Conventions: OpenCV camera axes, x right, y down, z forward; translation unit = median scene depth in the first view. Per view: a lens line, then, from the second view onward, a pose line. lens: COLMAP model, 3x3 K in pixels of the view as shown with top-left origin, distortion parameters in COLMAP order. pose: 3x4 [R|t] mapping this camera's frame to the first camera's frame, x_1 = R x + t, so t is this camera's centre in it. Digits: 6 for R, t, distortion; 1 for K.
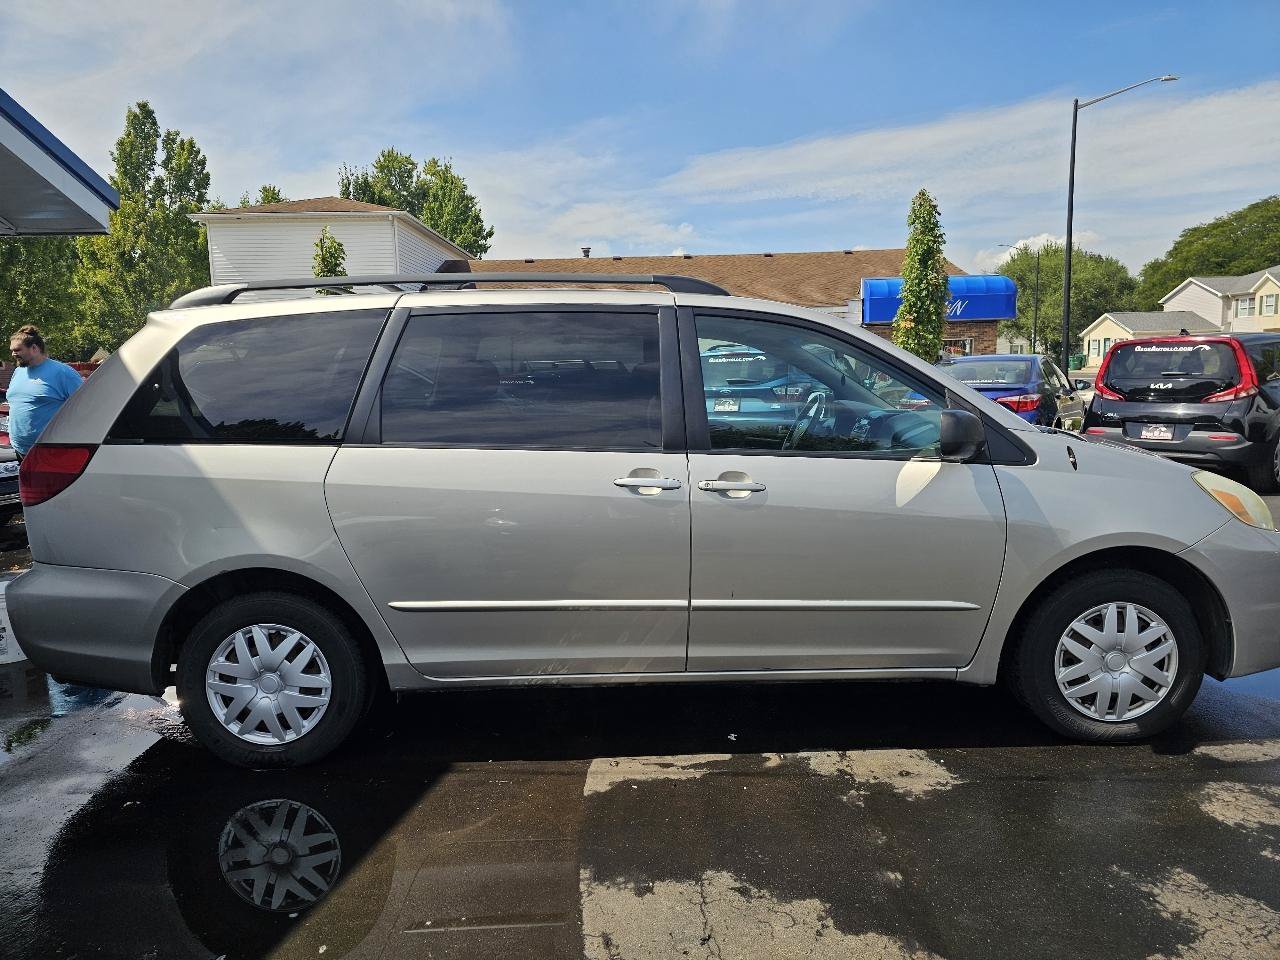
lens RADIAL K [[867.6, 0, 628.4], [0, 867.6, 472.6], [0, 0, 1]] dist [0.051646, -0.041660]
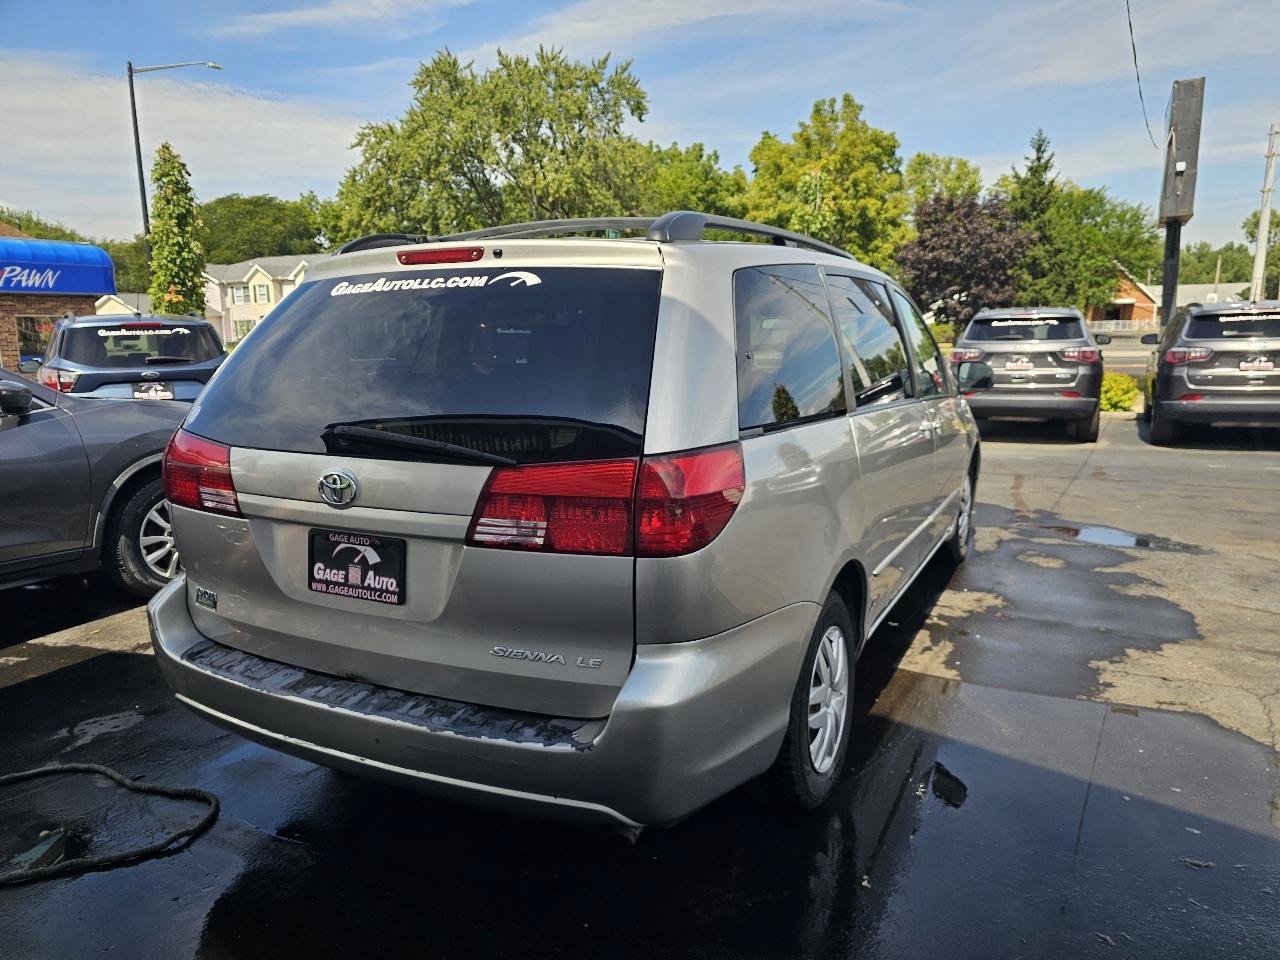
lens RADIAL K [[867.6, 0, 651.9], [0, 867.6, 502.5], [0, 0, 1]] dist [0.051646, -0.041660]
pose [[0.461170, -0.157500, 0.873222, -1.199473], [0.112275, 0.986568, 0.118649, -0.070275], [-0.880180, 0.043323, 0.472659, 0.732642]]
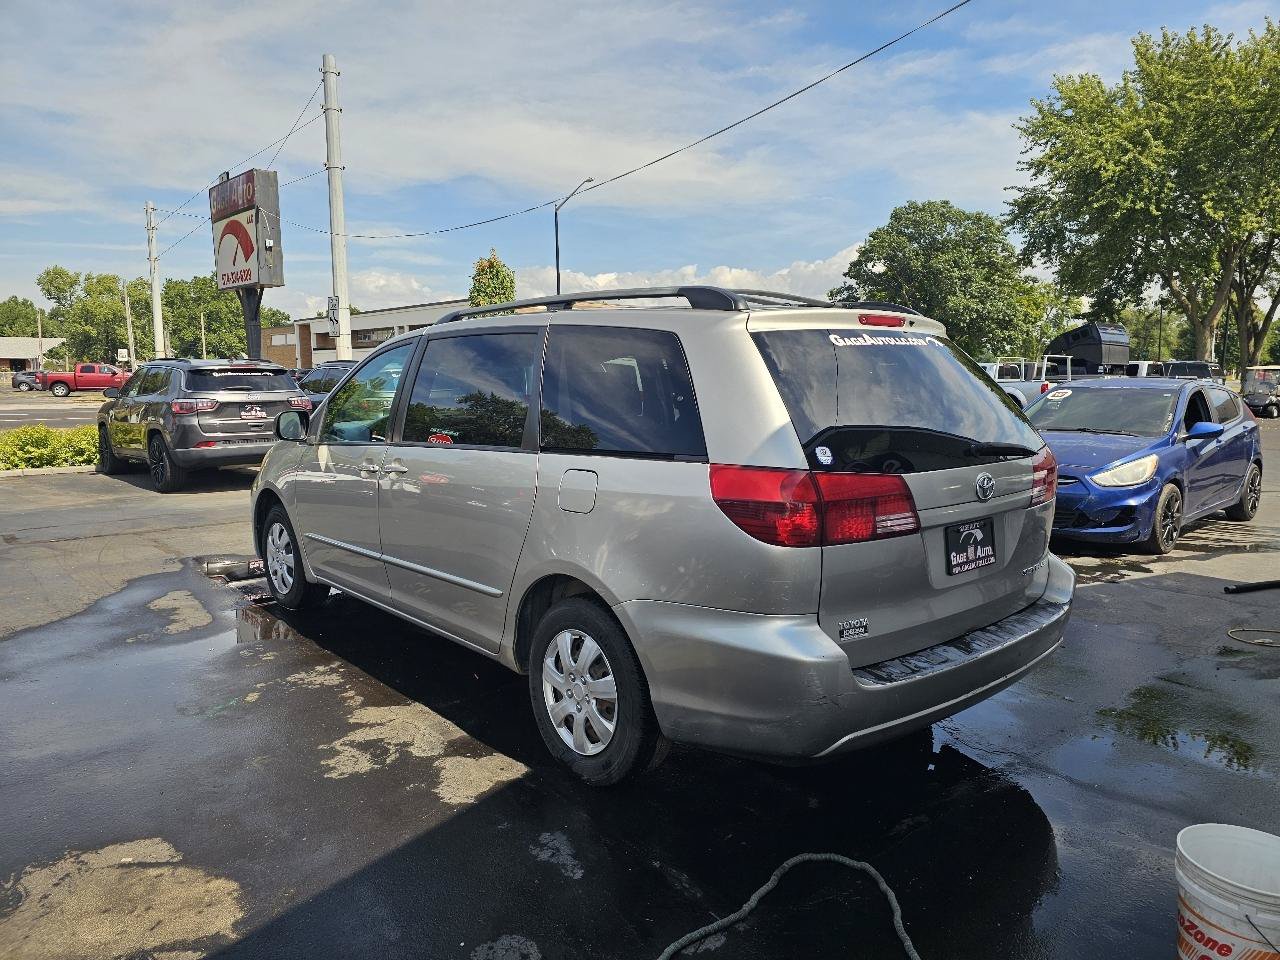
lens RADIAL K [[867.6, 0, 634.9], [0, 867.6, 486.7], [0, 0, 1]] dist [0.051646, -0.041660]
pose [[-0.660502, -0.073894, 0.747179, -1.171866], [0.107119, 0.975691, 0.191186, -0.249381], [-0.743144, 0.206315, -0.636530, 2.148692]]
